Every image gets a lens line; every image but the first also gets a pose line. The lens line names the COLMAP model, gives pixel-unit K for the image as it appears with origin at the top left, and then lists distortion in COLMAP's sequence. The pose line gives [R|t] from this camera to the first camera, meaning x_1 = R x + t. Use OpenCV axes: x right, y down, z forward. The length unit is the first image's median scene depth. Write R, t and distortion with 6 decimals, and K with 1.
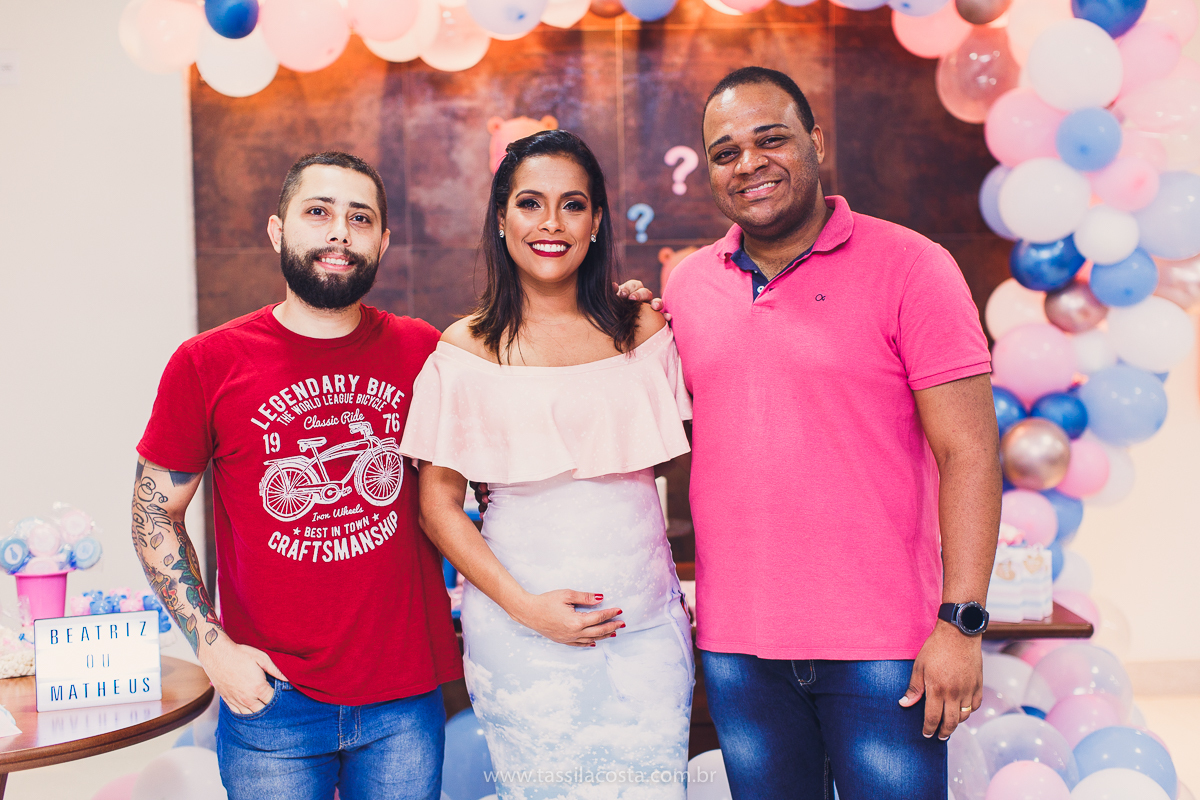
lens RADIAL K [[1753.3, 0, 588.7], [0, 1753.3, 404.1], [0, 0, 1]] dist [0.005585, 0.000000]
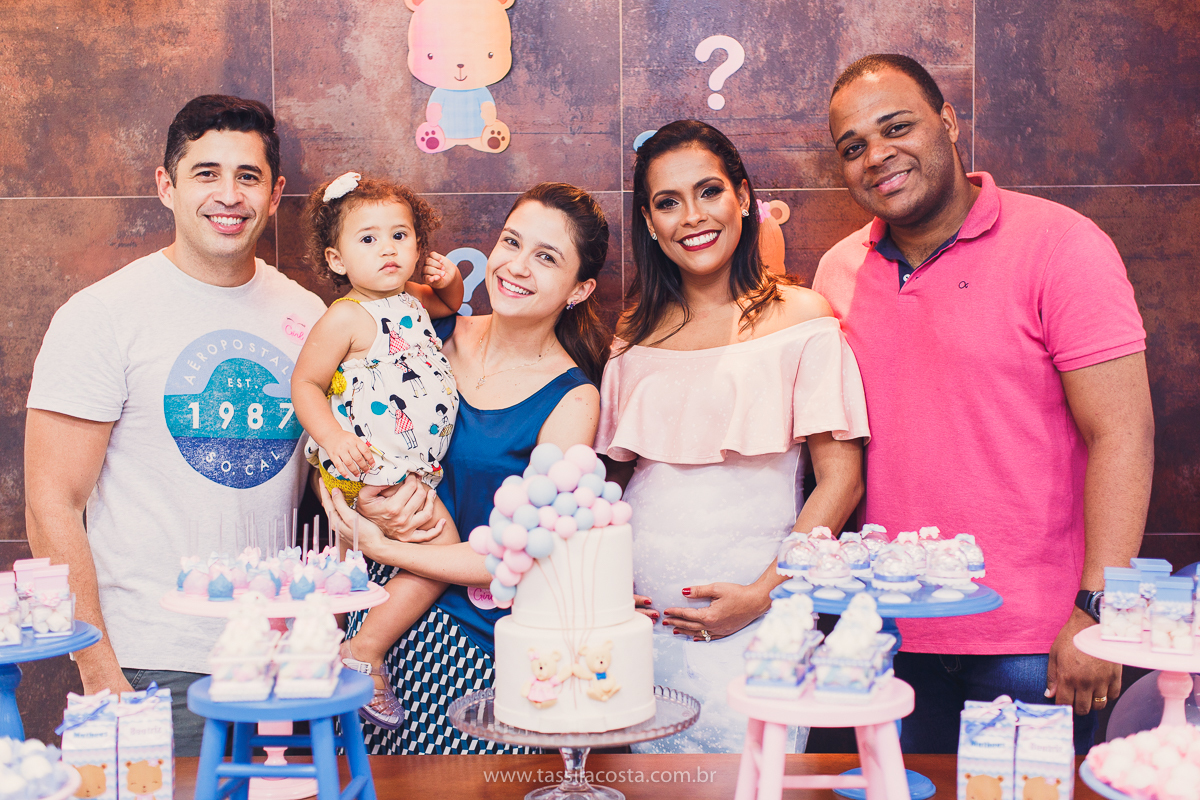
lens RADIAL K [[1753.3, 0, 635.0], [0, 1753.3, 360.5], [0, 0, 1]] dist [0.005585, 0.000000]
pose [[0.998118, 0.013278, -0.059868, 0.061480], [-0.014078, 0.999817, -0.012950, -0.025527], [0.059685, 0.013768, 0.998122, 0.396718]]
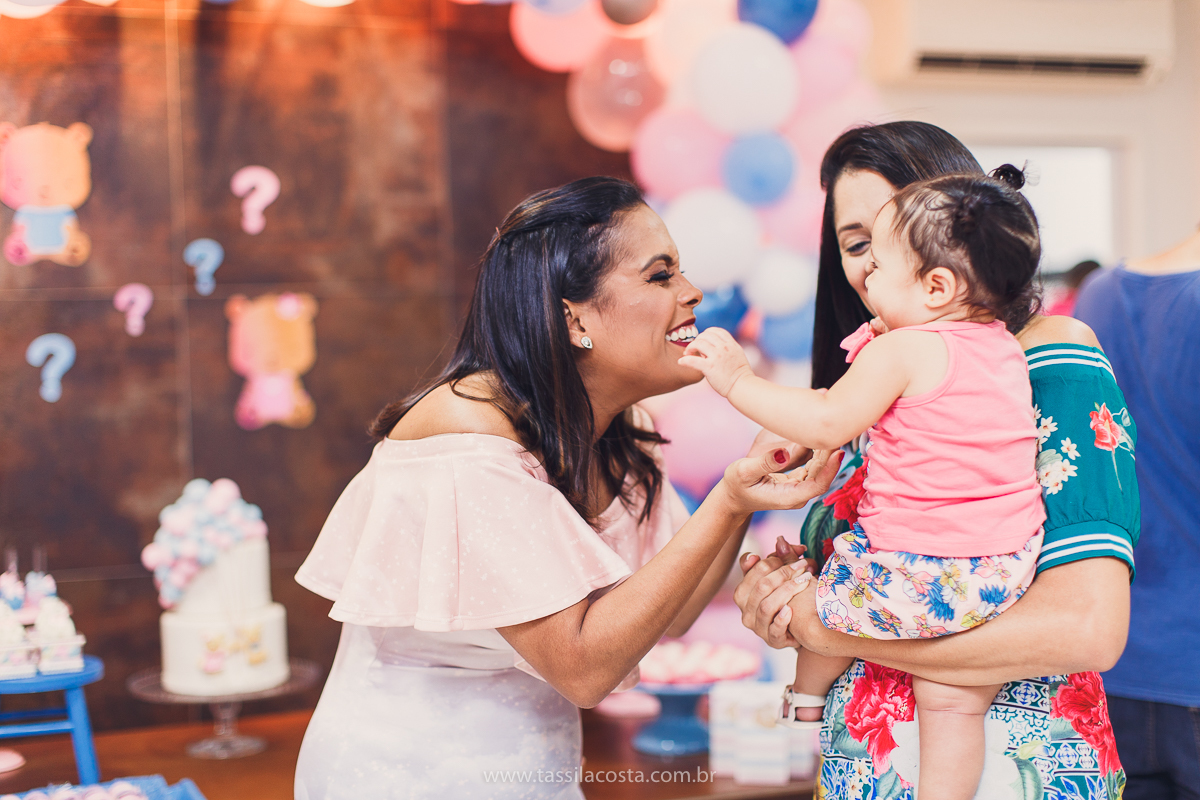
lens RADIAL K [[1724.5, 0, 588.7], [0, 1724.5, 398.0], [0, 0, 1]] dist [0.012167, 0.000000]
pose [[0.948082, -0.017163, 0.317562, -0.052210], [0.029600, 0.998970, -0.034381, -0.014433], [-0.316645, 0.041996, 0.947614, 0.229955]]
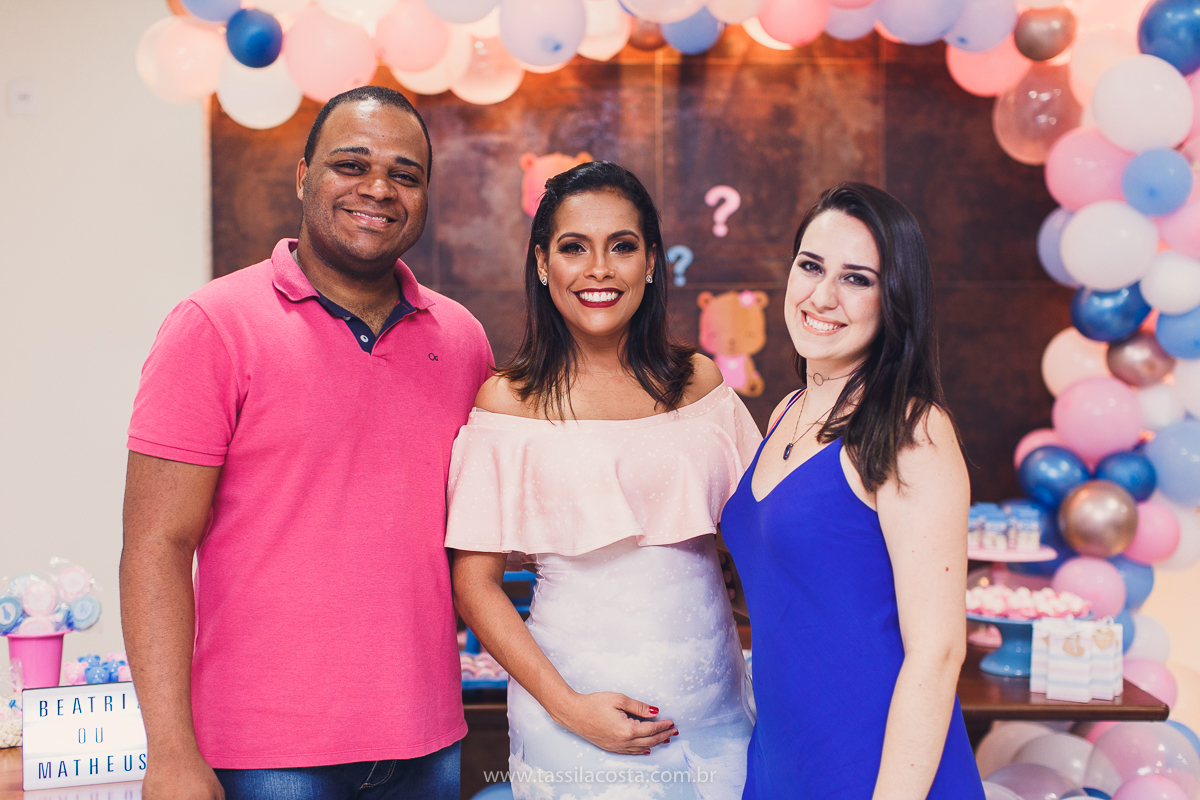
lens RADIAL K [[1753.3, 0, 583.8], [0, 1753.3, 381.9], [0, 0, 1]] dist [0.005585, 0.000000]
pose [[0.999782, 0.013072, -0.016256, -0.005873], [-0.013637, 0.999290, -0.035128, -0.006074], [0.015785, 0.035342, 0.999251, 0.050603]]
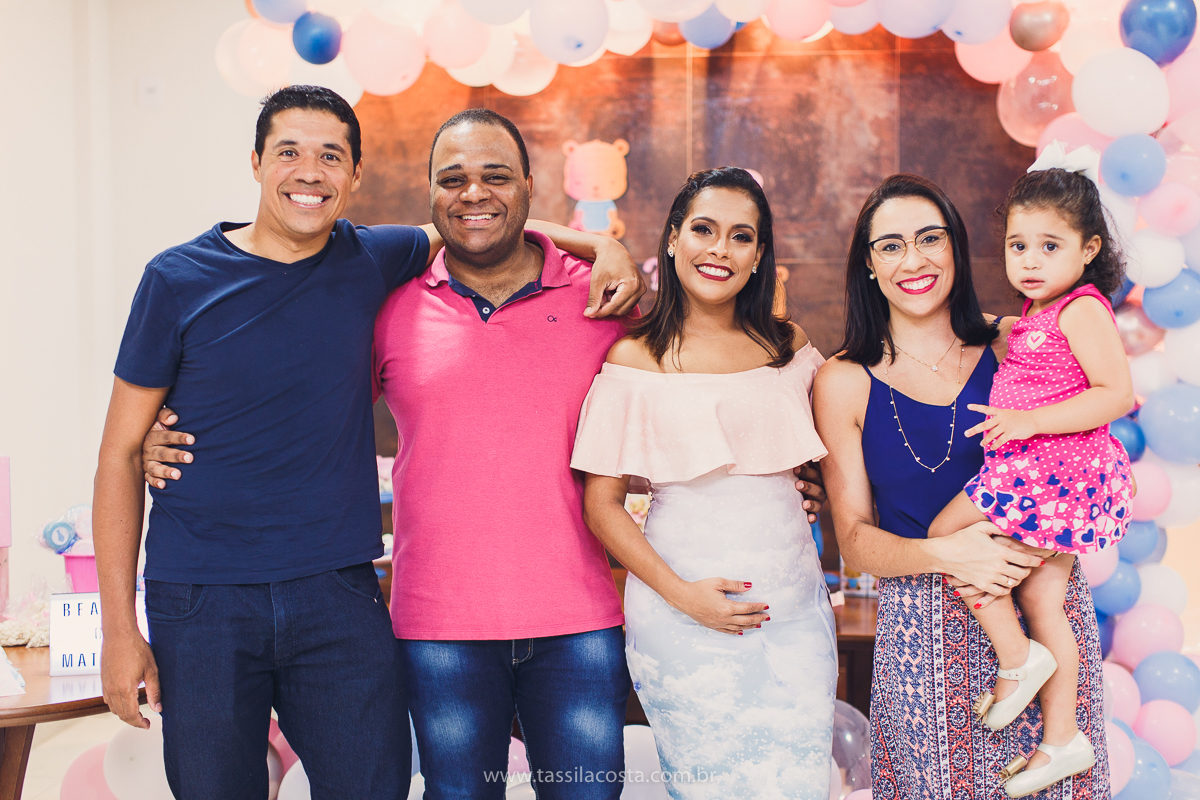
lens RADIAL K [[1753.3, 0, 605.9], [0, 1753.3, 403.7], [0, 0, 1]] dist [0.005585, 0.000000]
pose [[0.990620, 0.024708, -0.134397, 0.113053], [-0.025726, 0.999652, -0.005845, -0.000241], [0.134205, 0.009248, 0.990910, -0.036681]]
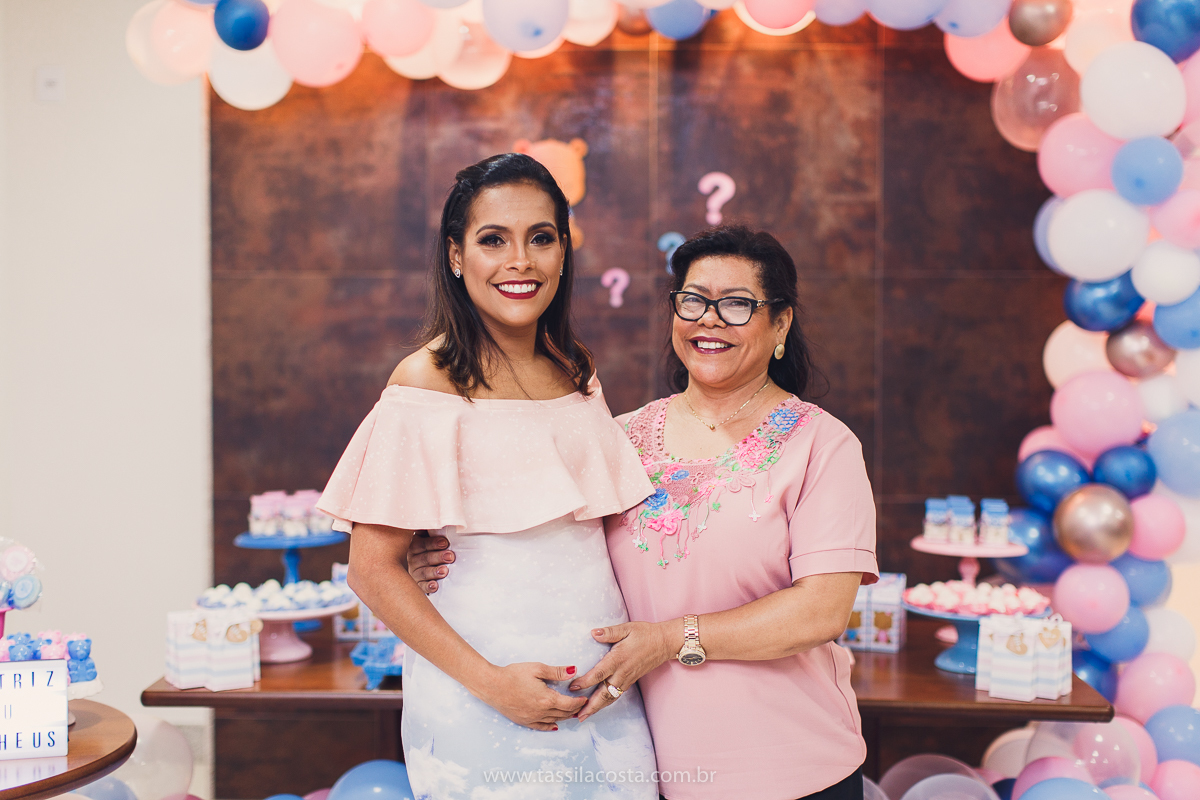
lens RADIAL K [[1753.3, 0, 599.8], [0, 1753.3, 388.5], [0, 0, 1]] dist [0.005585, 0.000000]
pose [[0.996420, 0.023984, -0.081064, 0.069500], [-0.025917, 0.999402, -0.022871, -0.007829], [0.080467, 0.024890, 0.996446, 0.057115]]
